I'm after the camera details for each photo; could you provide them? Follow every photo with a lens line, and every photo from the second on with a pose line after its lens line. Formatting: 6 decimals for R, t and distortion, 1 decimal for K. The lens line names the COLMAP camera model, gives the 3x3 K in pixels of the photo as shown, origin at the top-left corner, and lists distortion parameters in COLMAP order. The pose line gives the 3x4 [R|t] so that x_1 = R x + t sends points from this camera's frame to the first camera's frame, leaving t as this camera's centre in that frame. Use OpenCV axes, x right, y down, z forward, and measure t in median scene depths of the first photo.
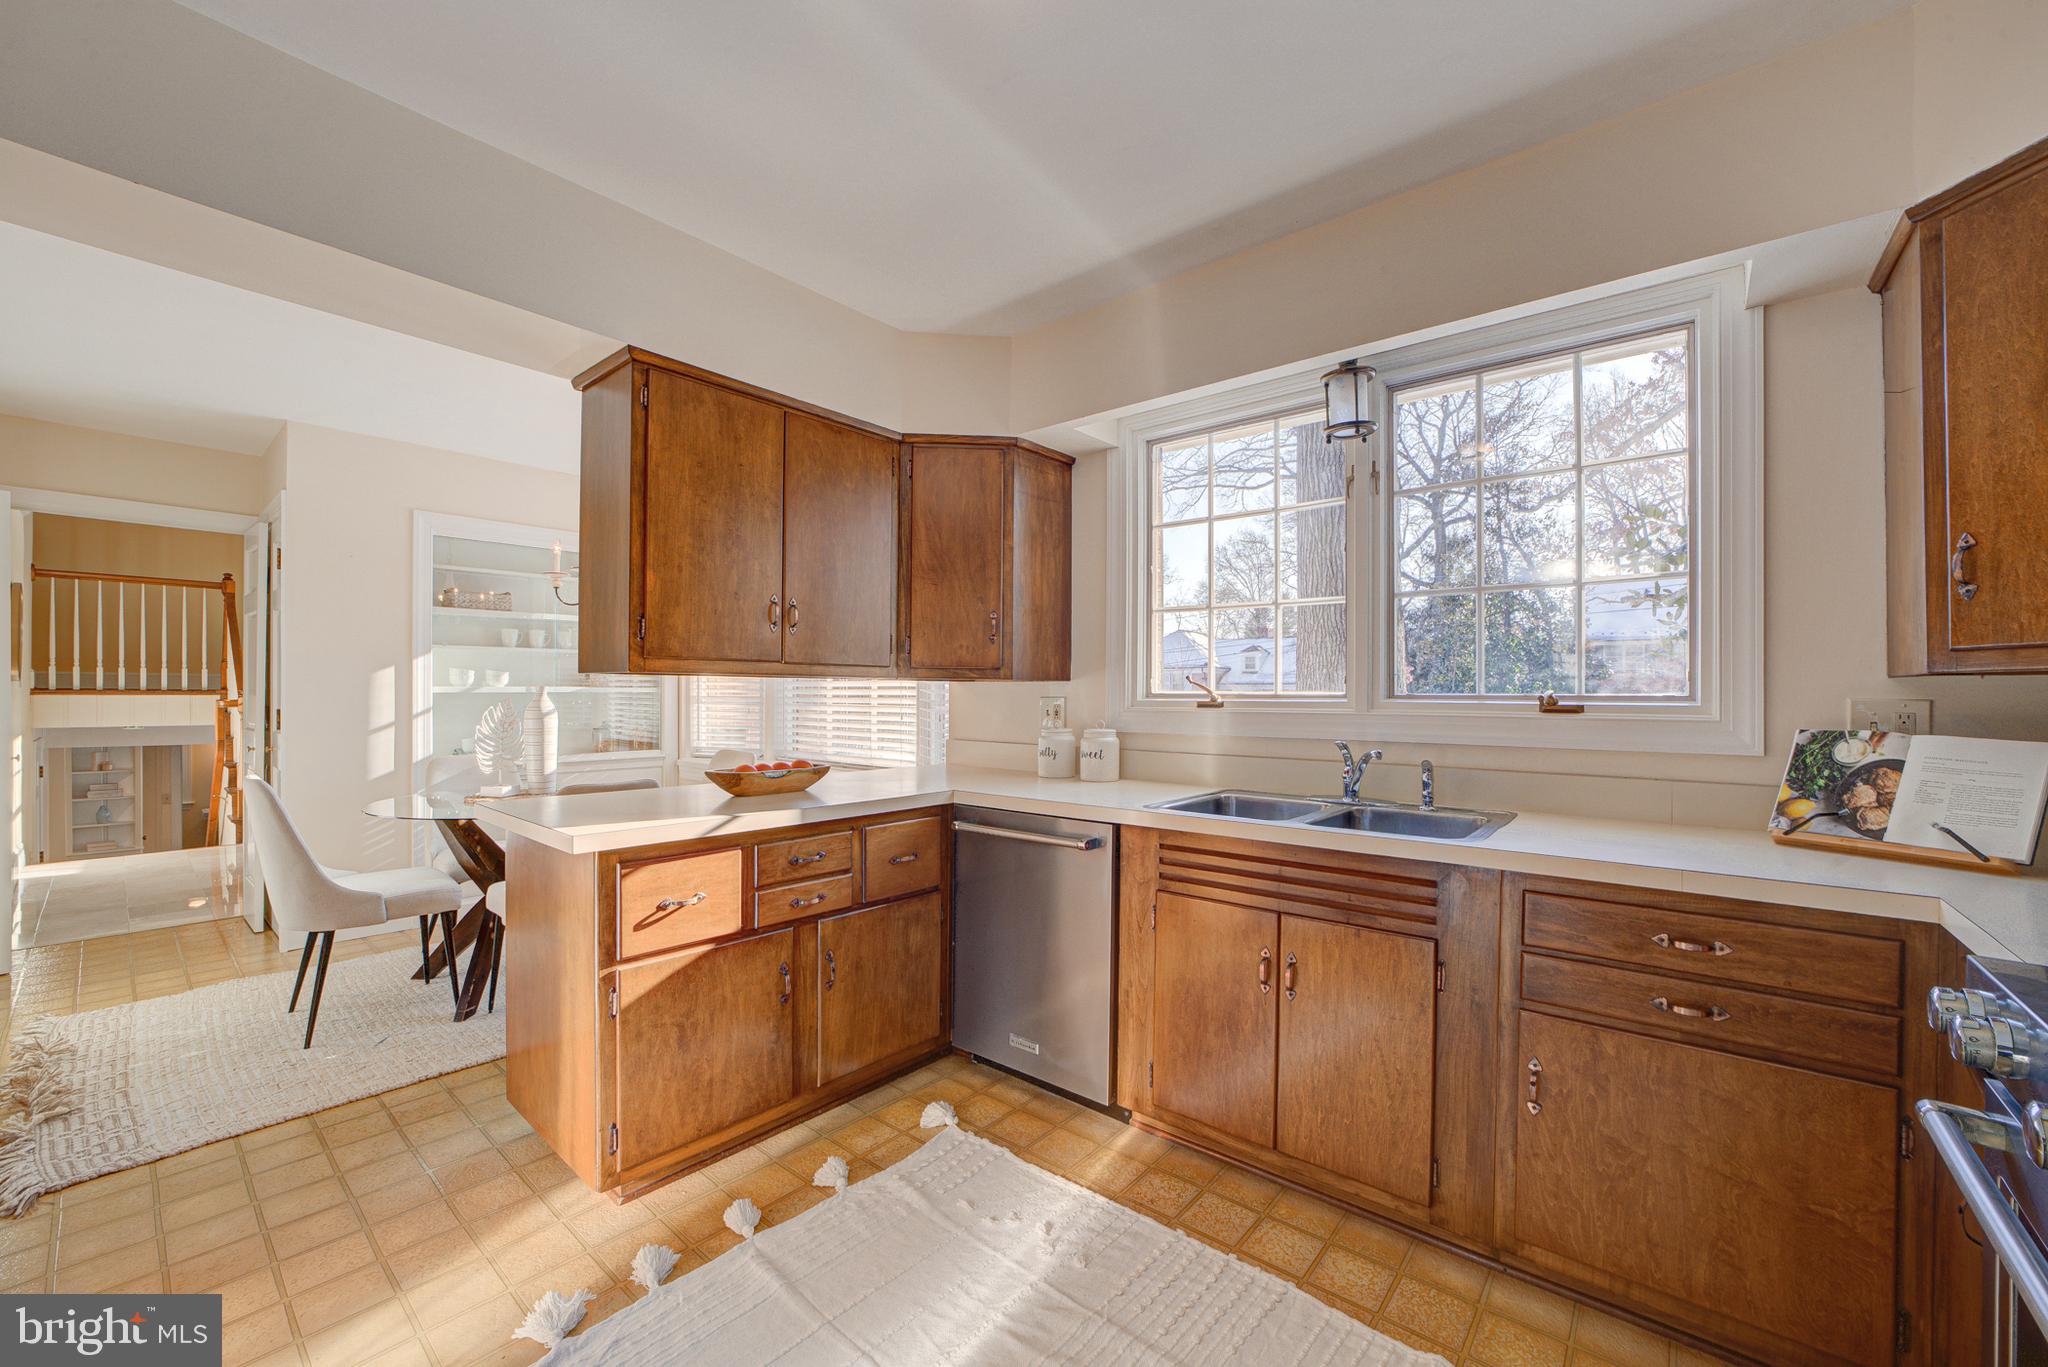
lens RADIAL K [[832.4, 0, 1074.6], [0, 832.4, 695.0], [0, 0, 1]] dist [-0.022659, 0.004514]
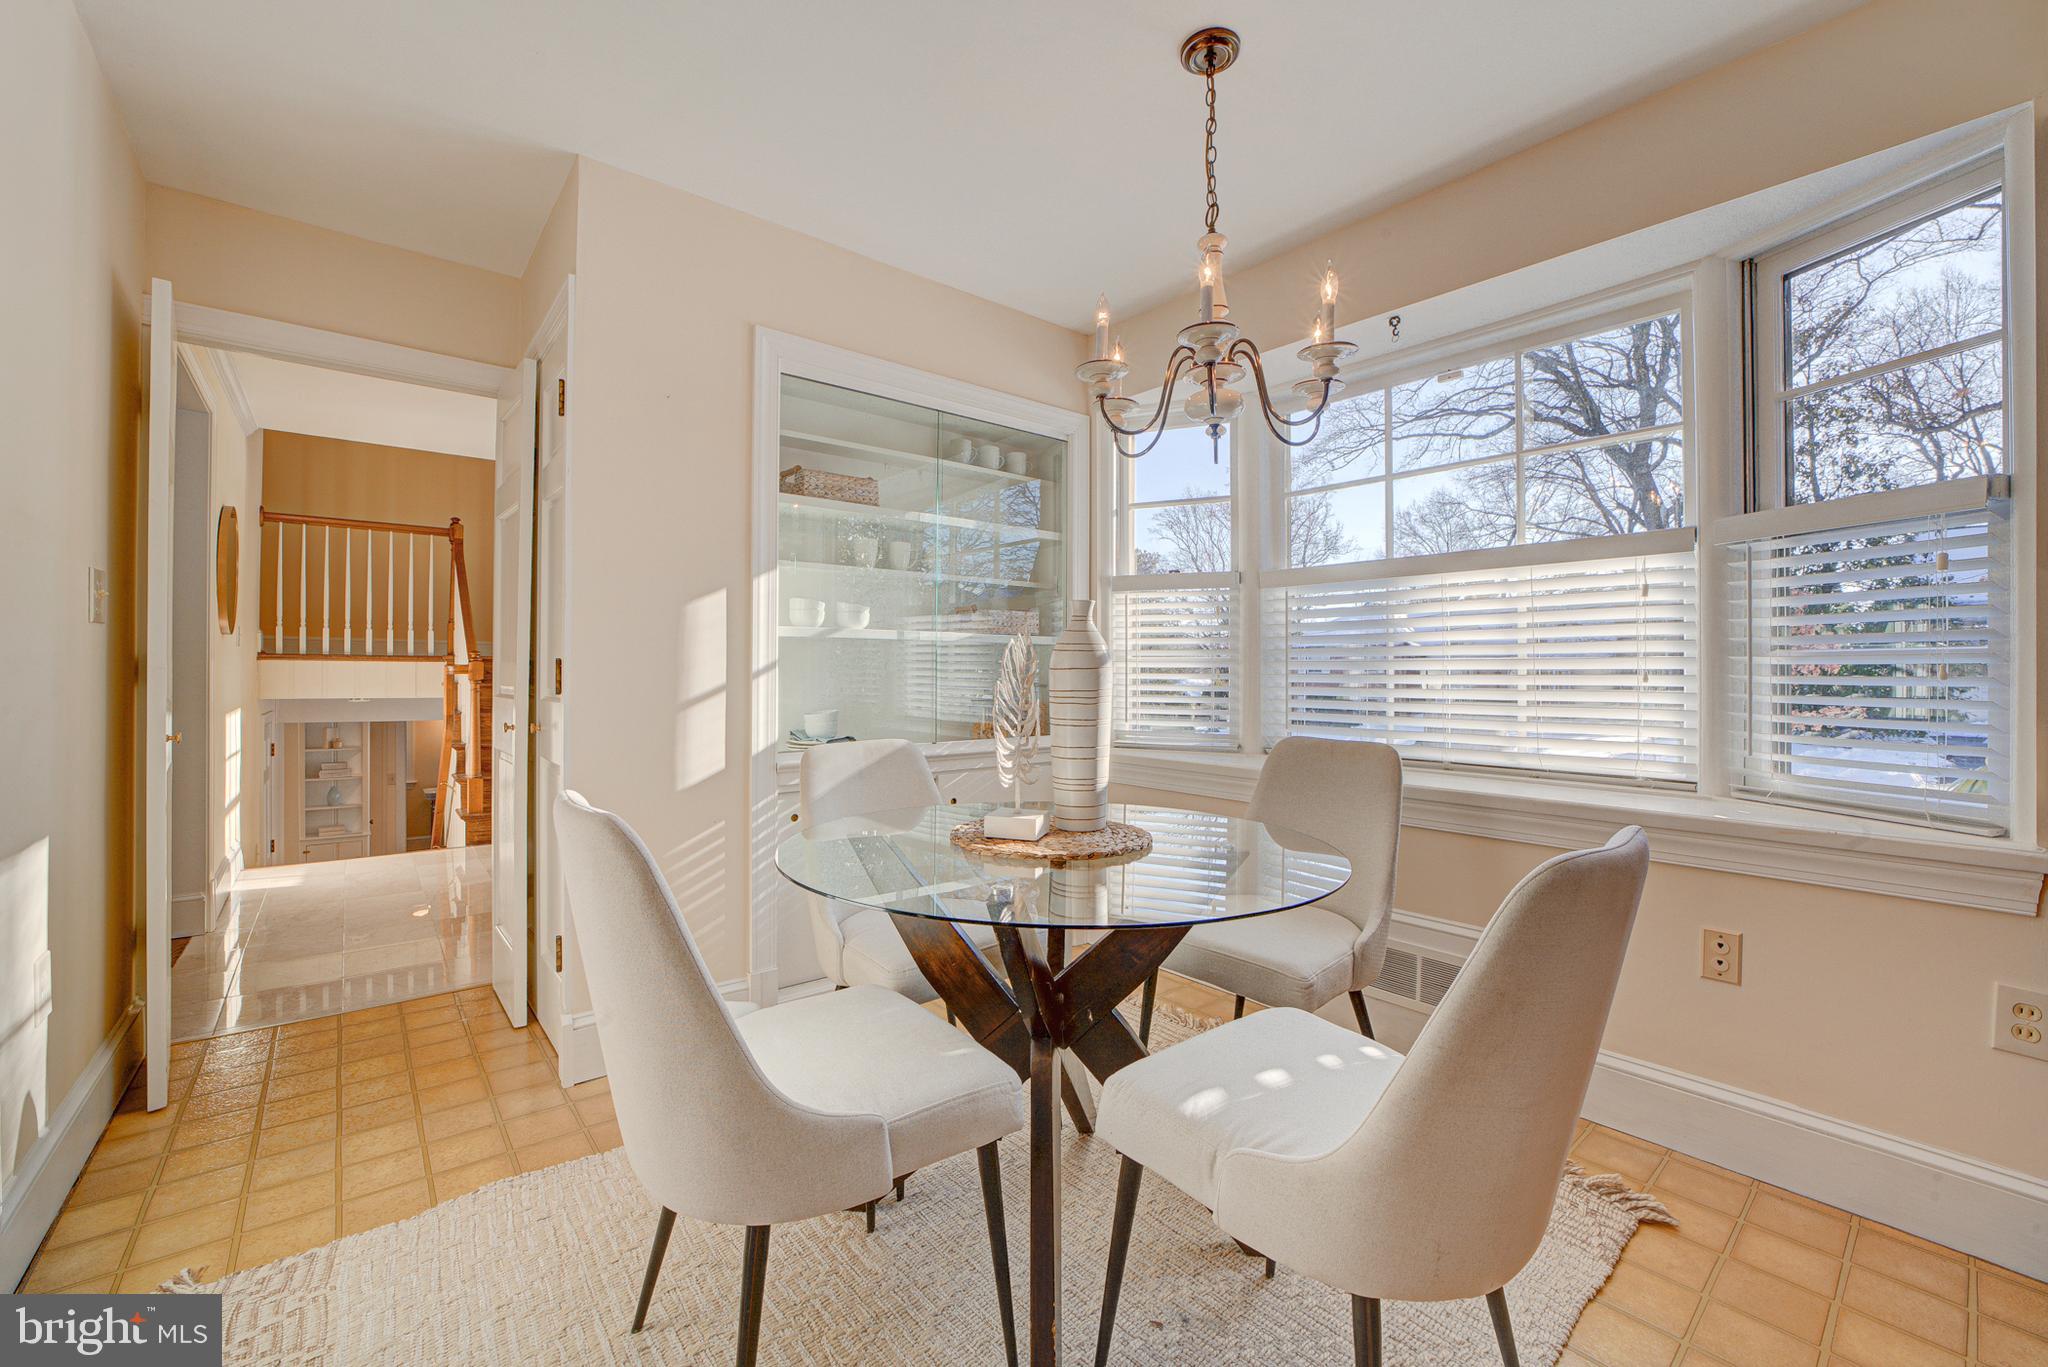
lens RADIAL K [[832.4, 0, 1022.2], [0, 832.4, 672.8], [0, 0, 1]] dist [-0.022659, 0.004514]
pose [[0.982878, -0.000370, -0.184260, -0.503782], [-0.001333, 0.999958, -0.009123, 0.029439], [0.184255, 0.009212, 0.982835, 0.450343]]
